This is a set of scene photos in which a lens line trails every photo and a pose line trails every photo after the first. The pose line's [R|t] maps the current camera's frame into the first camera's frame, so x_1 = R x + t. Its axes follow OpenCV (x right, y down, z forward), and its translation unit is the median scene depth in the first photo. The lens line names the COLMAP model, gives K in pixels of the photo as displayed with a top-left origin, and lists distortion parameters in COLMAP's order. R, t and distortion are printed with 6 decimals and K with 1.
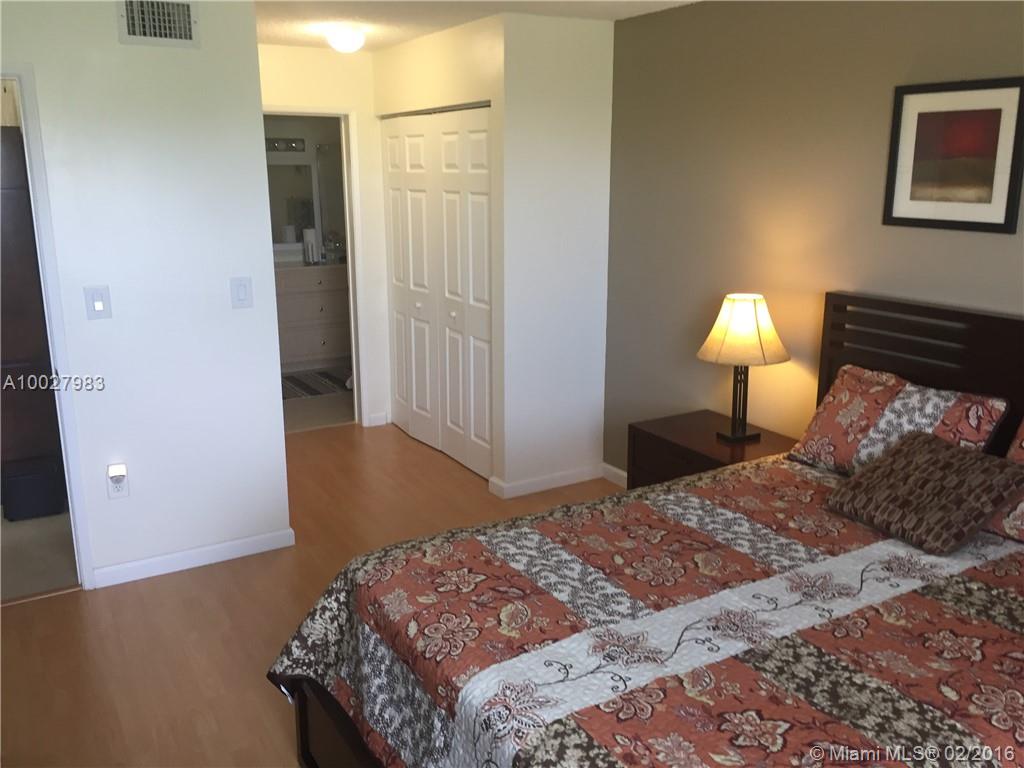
lens RADIAL K [[875.1, 0, 512.0], [0, 875.1, 384.0], [0, 0, 1]] dist [0.071992, -0.093843]
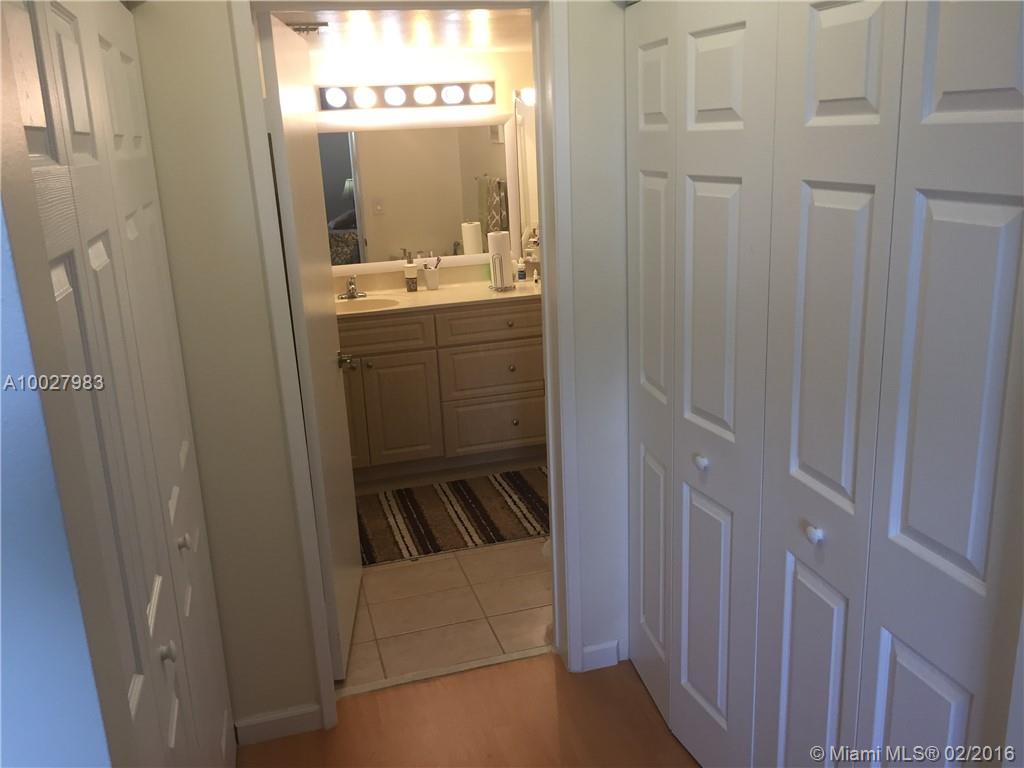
lens RADIAL K [[875.1, 0, 512.0], [0, 875.1, 384.0], [0, 0, 1]] dist [0.071992, -0.093843]
pose [[0.965944, 0.030998, -0.256888, -0.090057], [-0.018260, 0.998489, 0.051823, -0.146784], [0.258106, -0.045367, 0.965051, 0.594313]]
